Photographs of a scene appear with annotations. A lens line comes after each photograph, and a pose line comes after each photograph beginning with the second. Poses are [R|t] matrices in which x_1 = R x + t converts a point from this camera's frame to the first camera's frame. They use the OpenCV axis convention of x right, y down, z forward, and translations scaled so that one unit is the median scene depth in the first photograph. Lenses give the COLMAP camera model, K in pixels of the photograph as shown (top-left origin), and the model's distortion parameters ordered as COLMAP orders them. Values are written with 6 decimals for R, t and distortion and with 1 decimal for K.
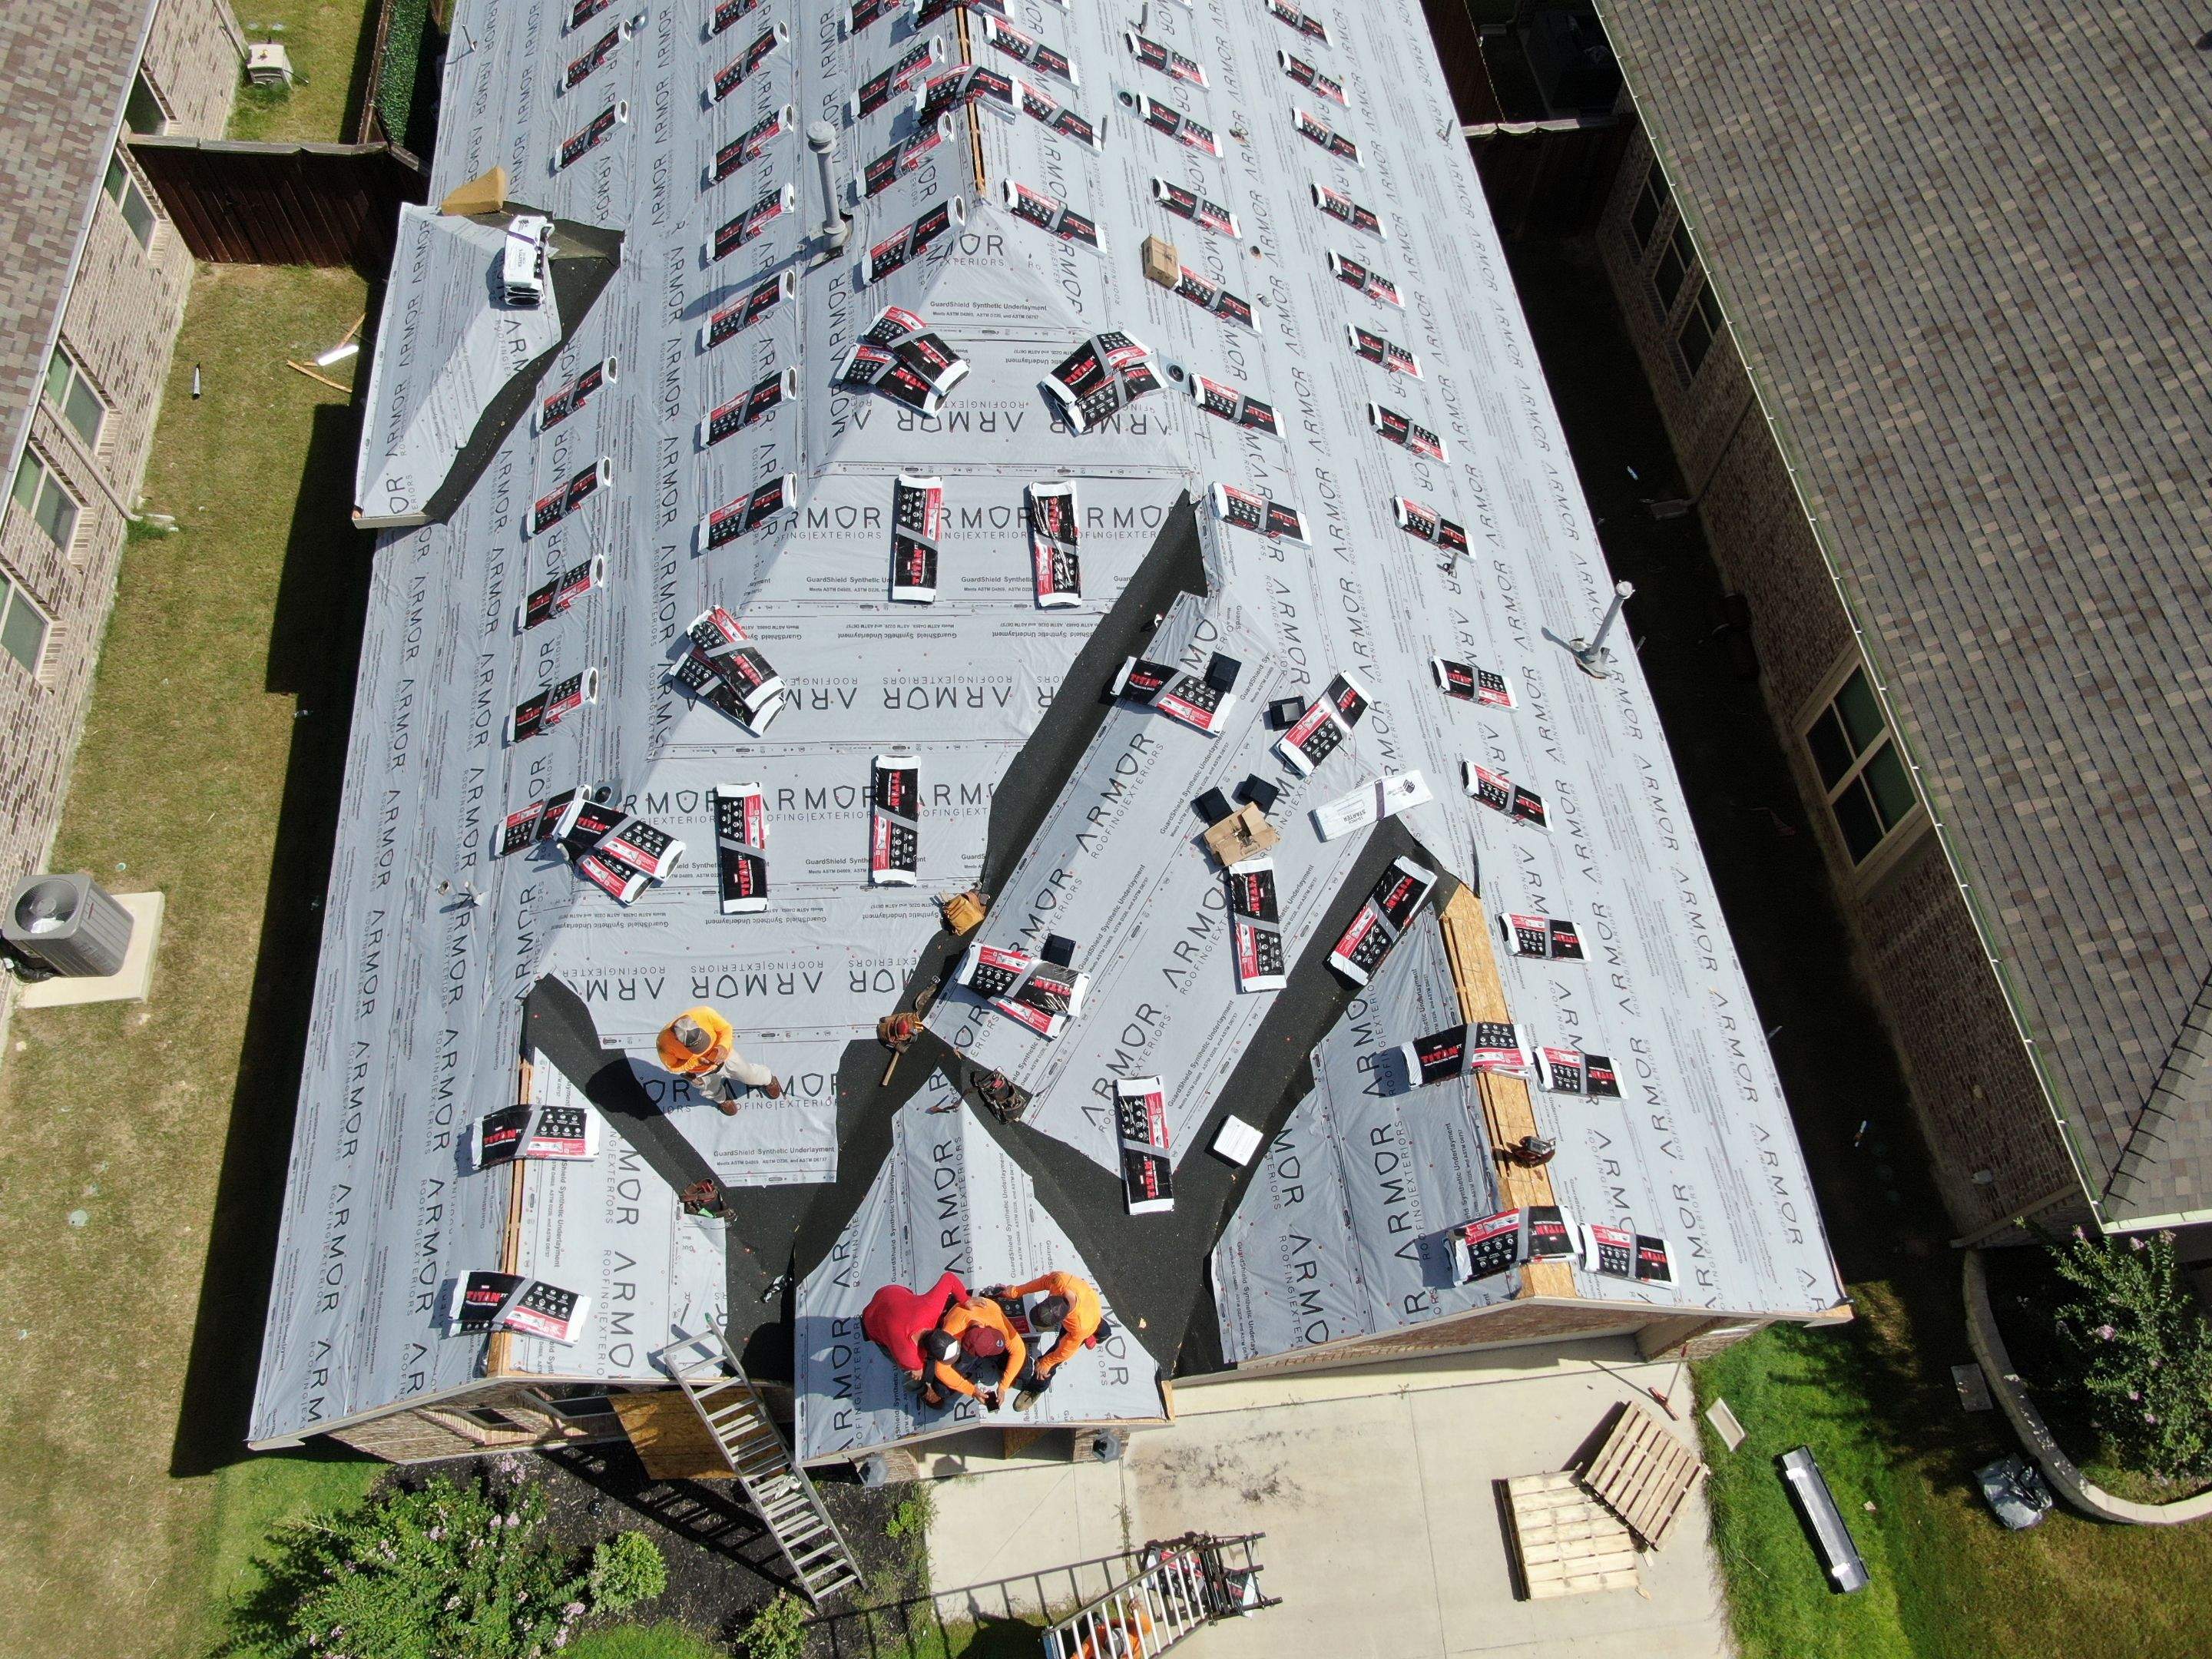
lens RADIAL K [[1593.8, 0, 1104.8], [0, 1593.8, 821.3], [0, 0, 1]] dist [-0.017823, 0.002511]
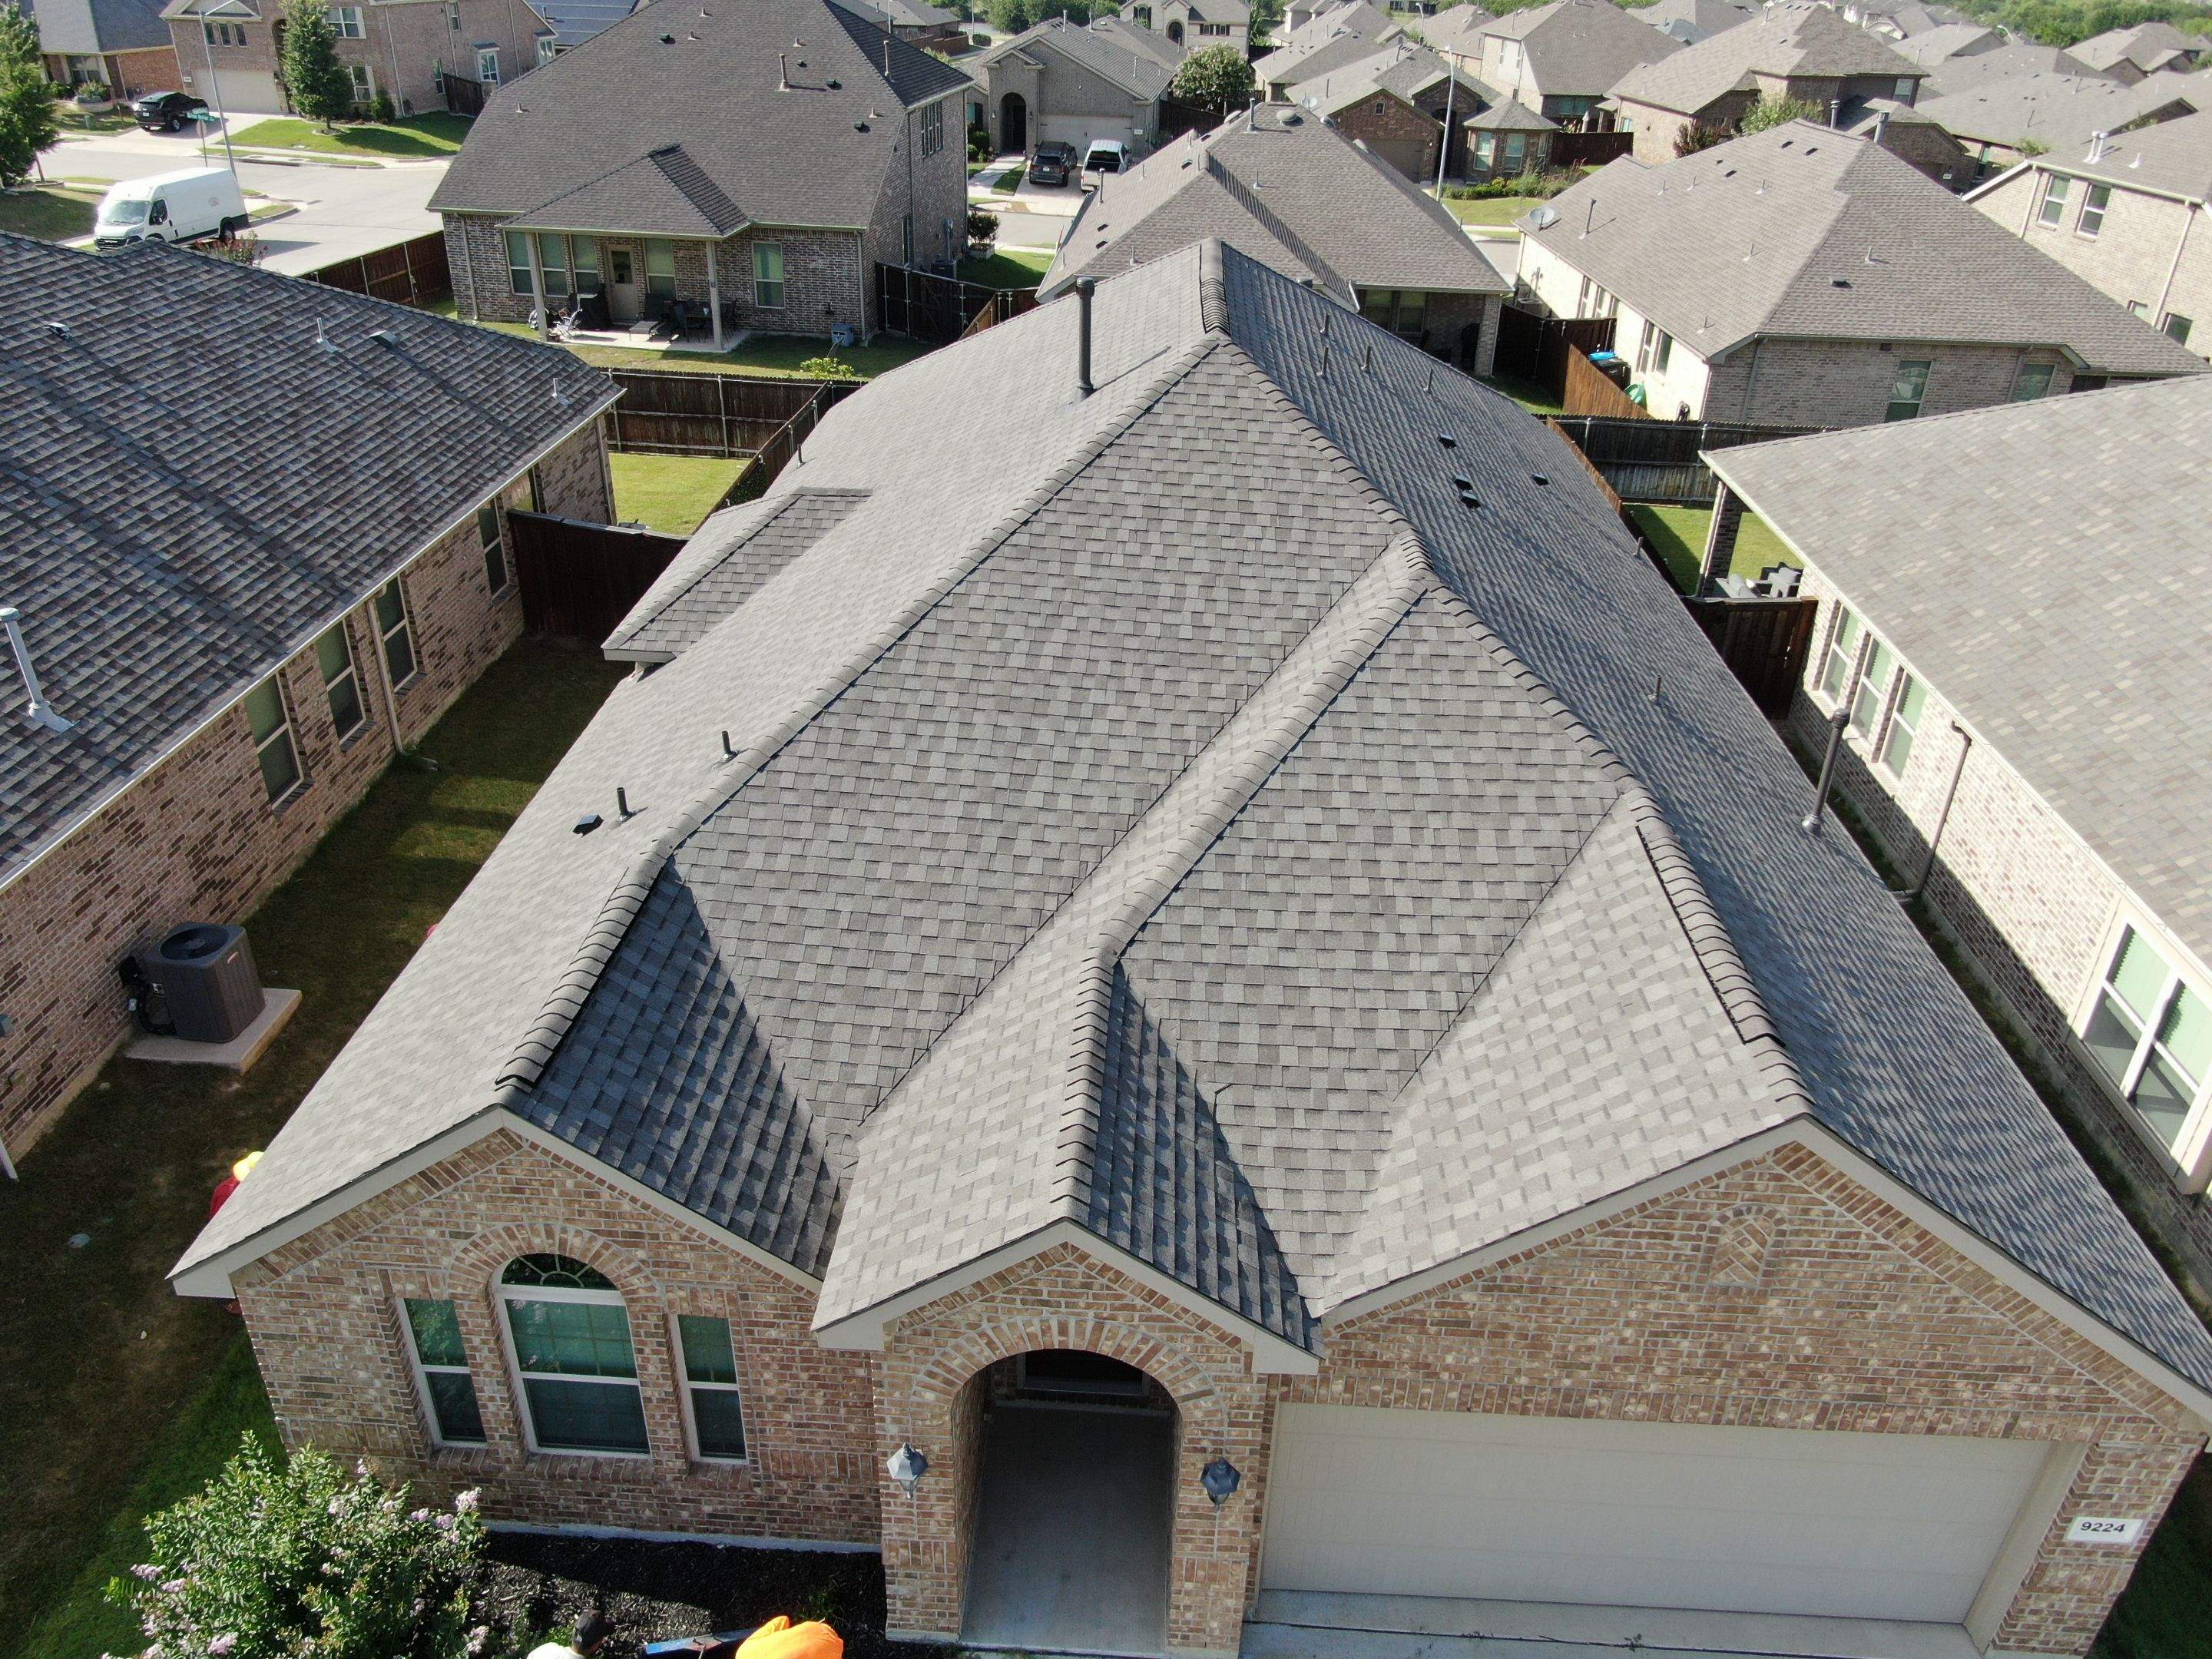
lens RADIAL K [[1593.8, 0, 1097.4], [0, 1593.8, 818.6], [0, 0, 1]] dist [-0.017823, 0.002511]
pose [[0.987205, 0.071142, -0.142707, 0.021339], [-0.135882, 0.843650, -0.519414, 0.410204], [0.083443, 0.532159, 0.842522, 0.166364]]
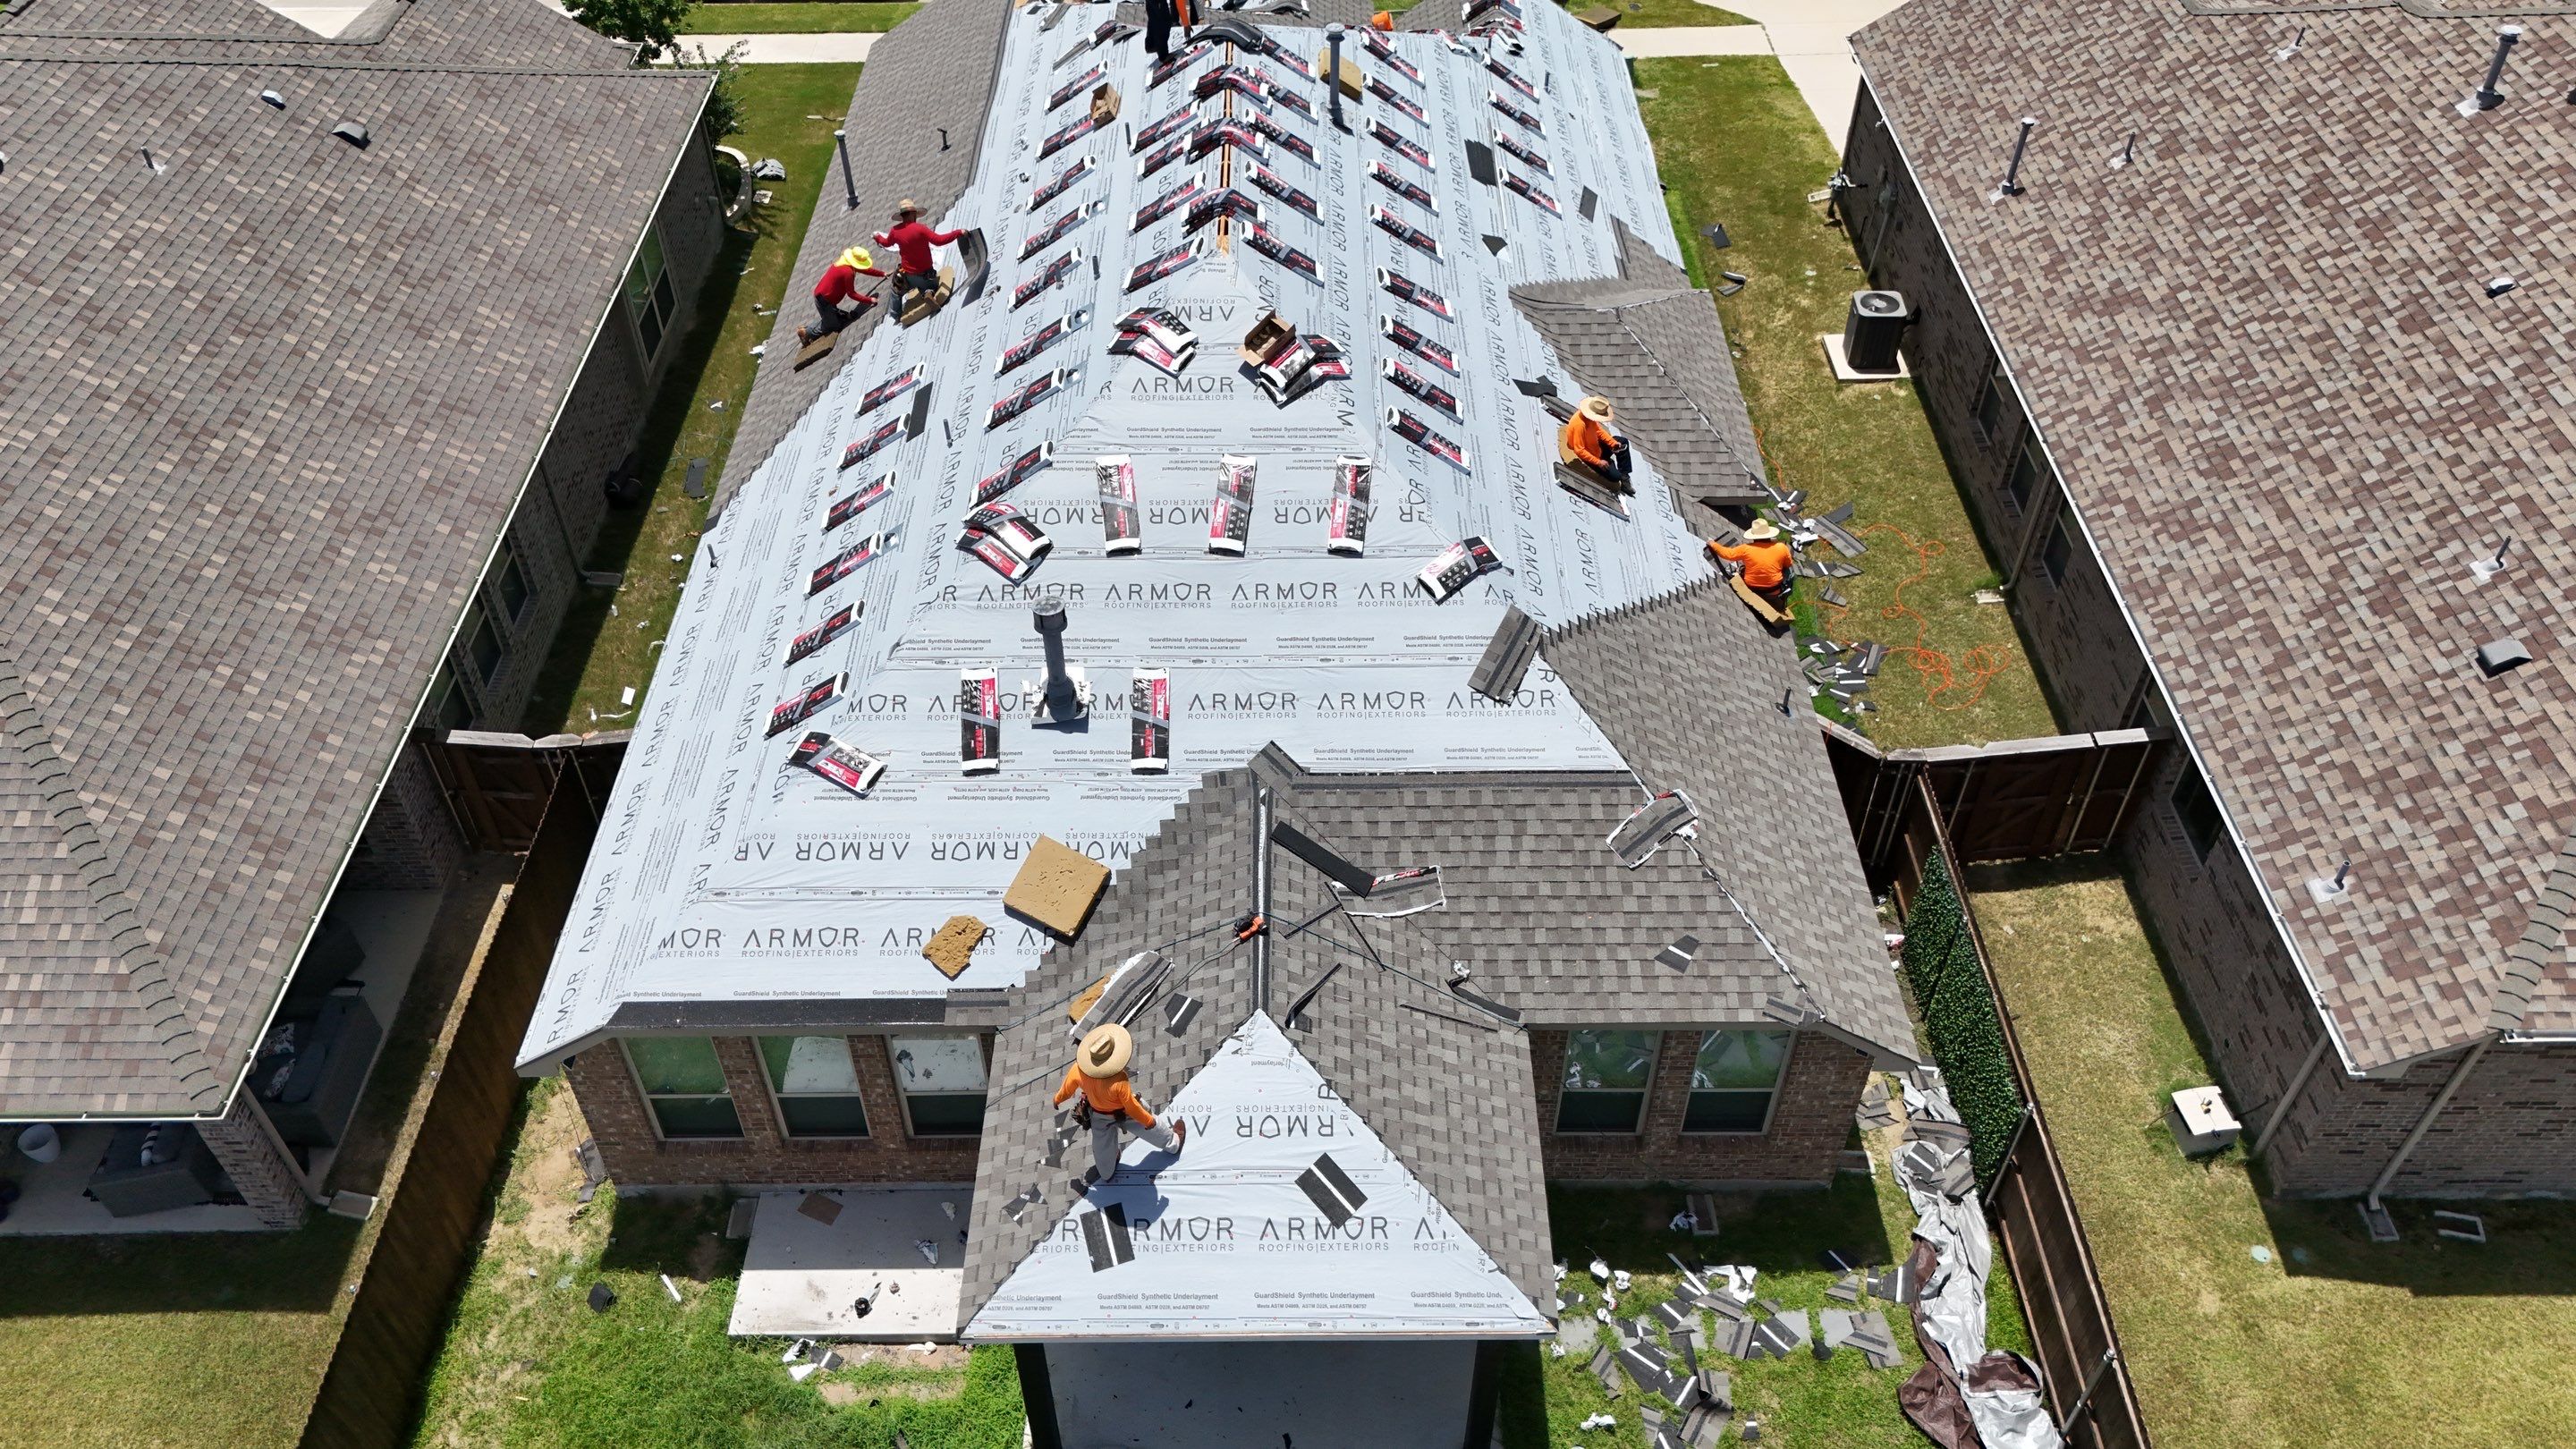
lens RADIAL K [[1905.4, 0, 1291.2], [0, 1905.4, 709.5], [0, 0, 1]] dist [0.062424, -0.052333]
pose [[-0.994235, -0.091892, 0.055257, -0.232995], [0.076331, -0.244627, 0.966608, -1.819029], [-0.075306, 0.965253, 0.250231, 0.922784]]
